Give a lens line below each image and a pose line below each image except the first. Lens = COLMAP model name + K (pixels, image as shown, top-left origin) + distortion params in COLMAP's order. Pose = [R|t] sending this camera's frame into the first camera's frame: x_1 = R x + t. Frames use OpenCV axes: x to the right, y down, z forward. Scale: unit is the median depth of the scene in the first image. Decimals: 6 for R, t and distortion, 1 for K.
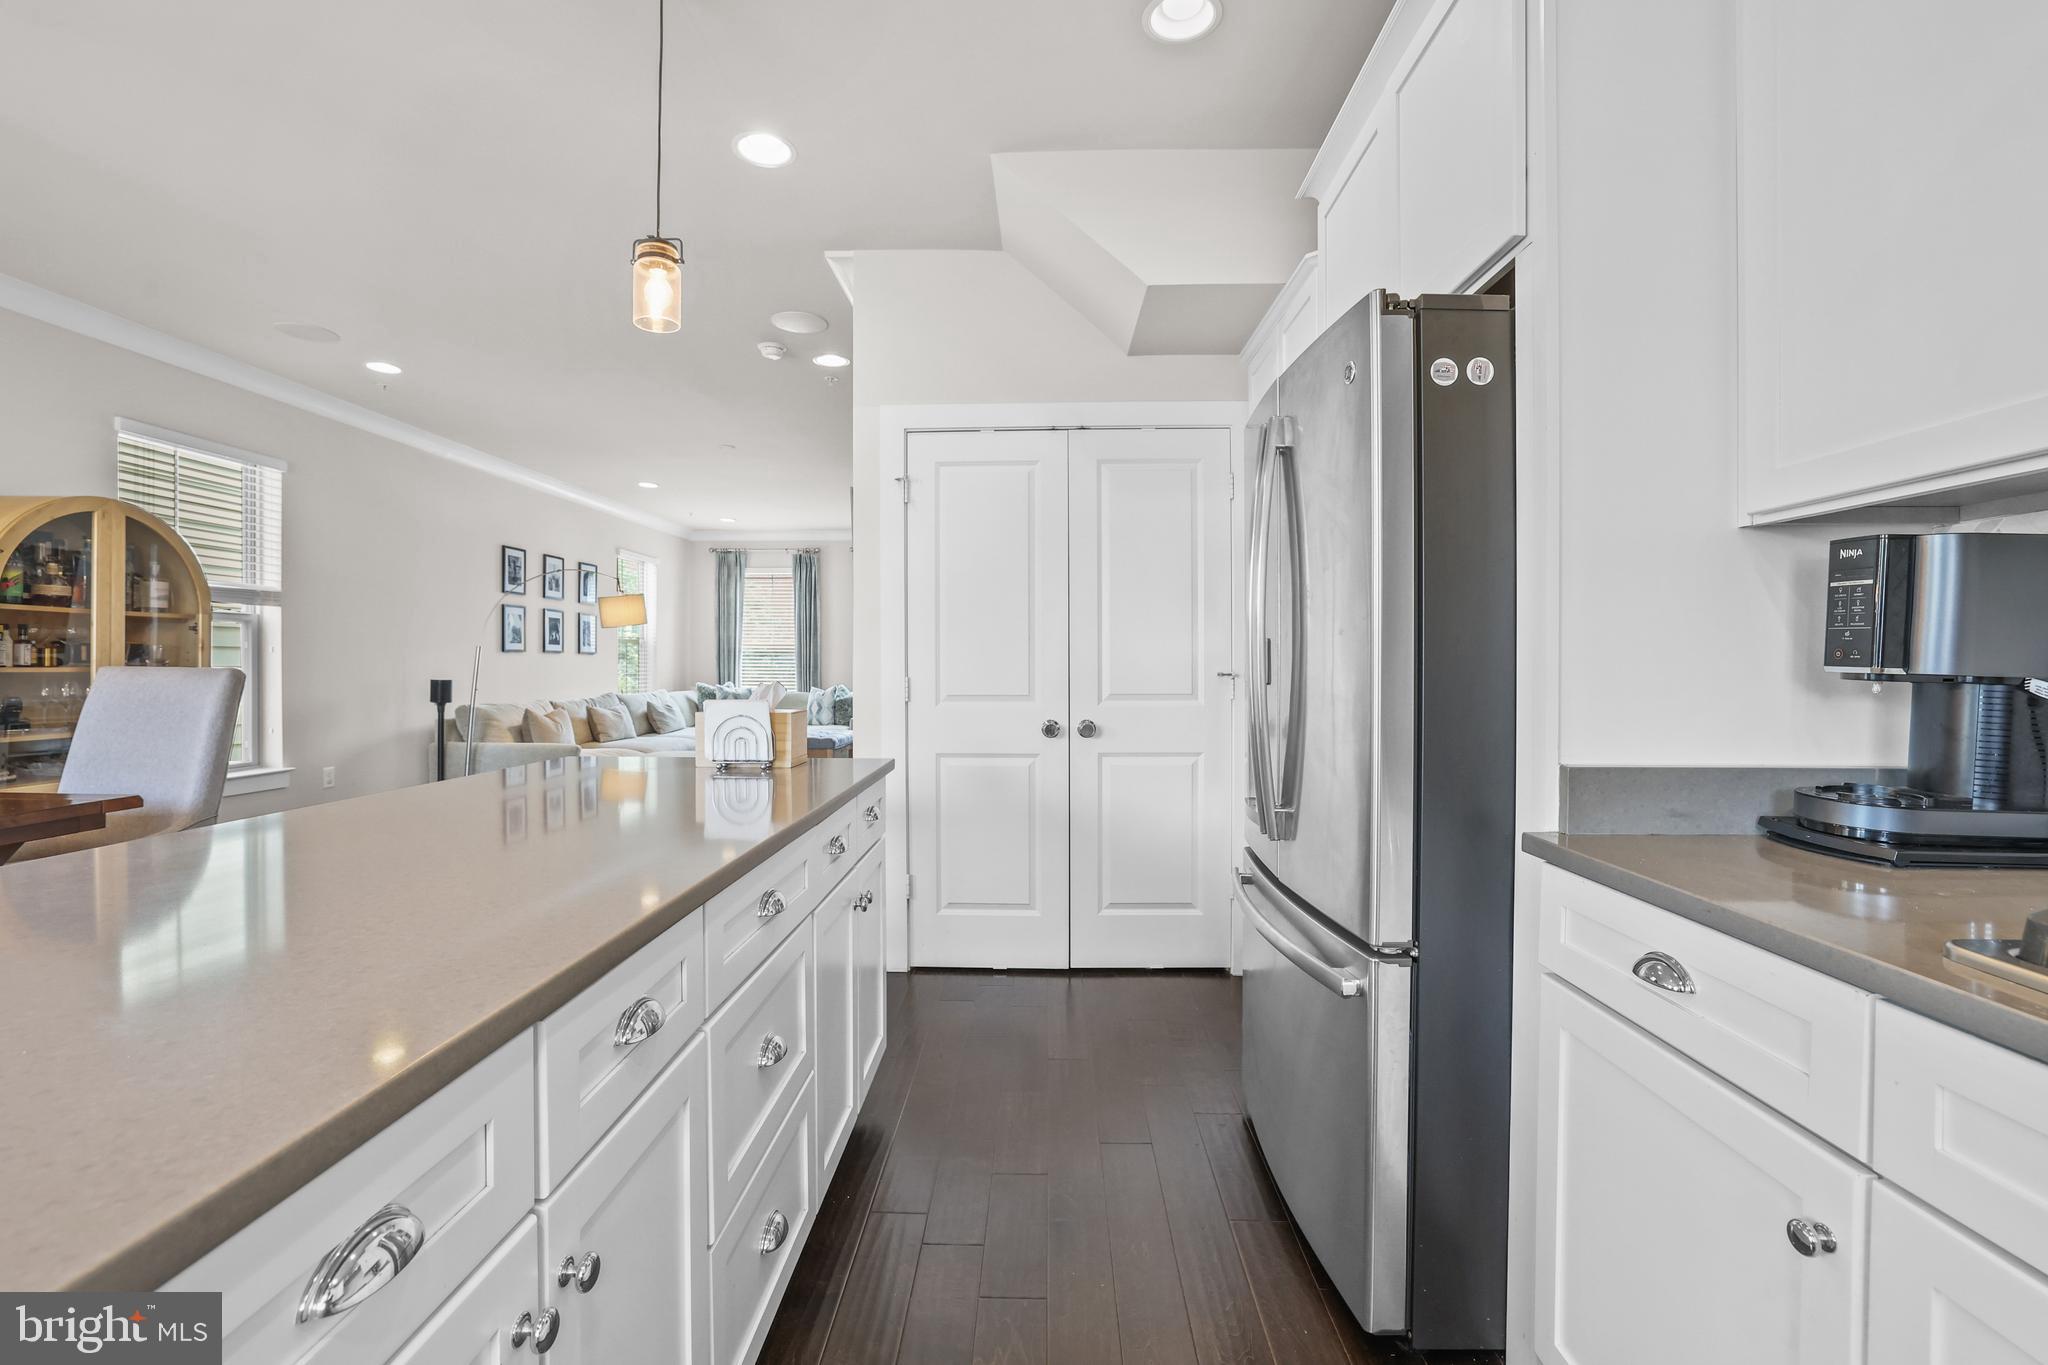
lens RADIAL K [[886.6, 0, 1018.0], [0, 886.6, 669.4], [0, 0, 1]] dist [-0.050248, 0.018016]
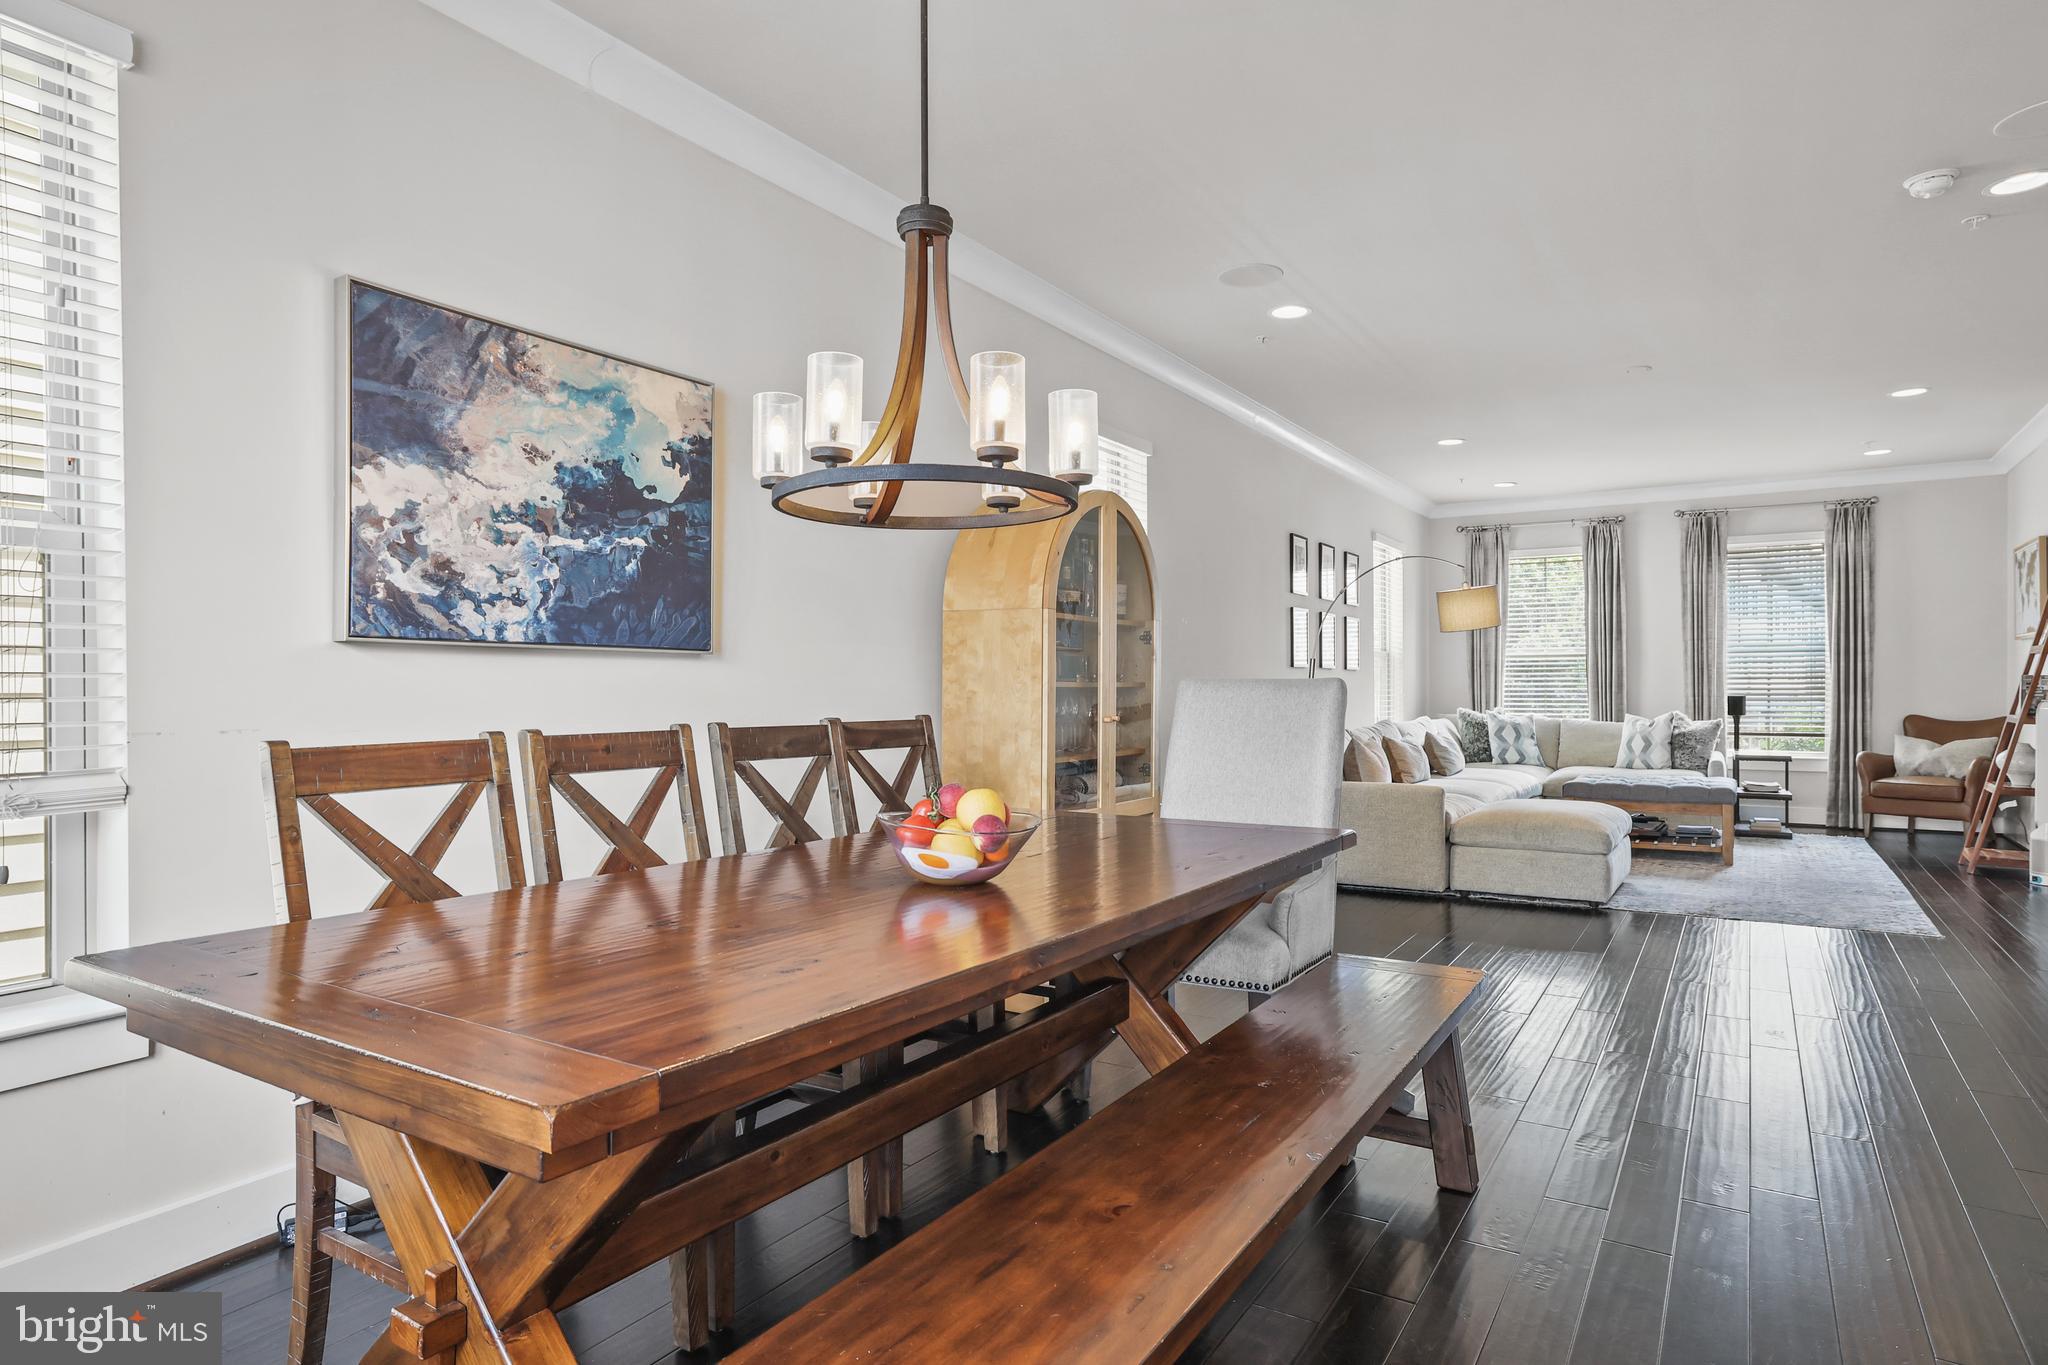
lens RADIAL K [[1167.9, 0, 1029.2], [0, 1167.9, 693.8], [0, 0, 1]] dist [-0.028404, 0.030483]
pose [[0.868064, -0.005440, -0.496423, -0.315369], [0.004352, 0.999985, -0.003348, 0.008160], [0.496434, 0.000746, 0.868074, -0.050044]]
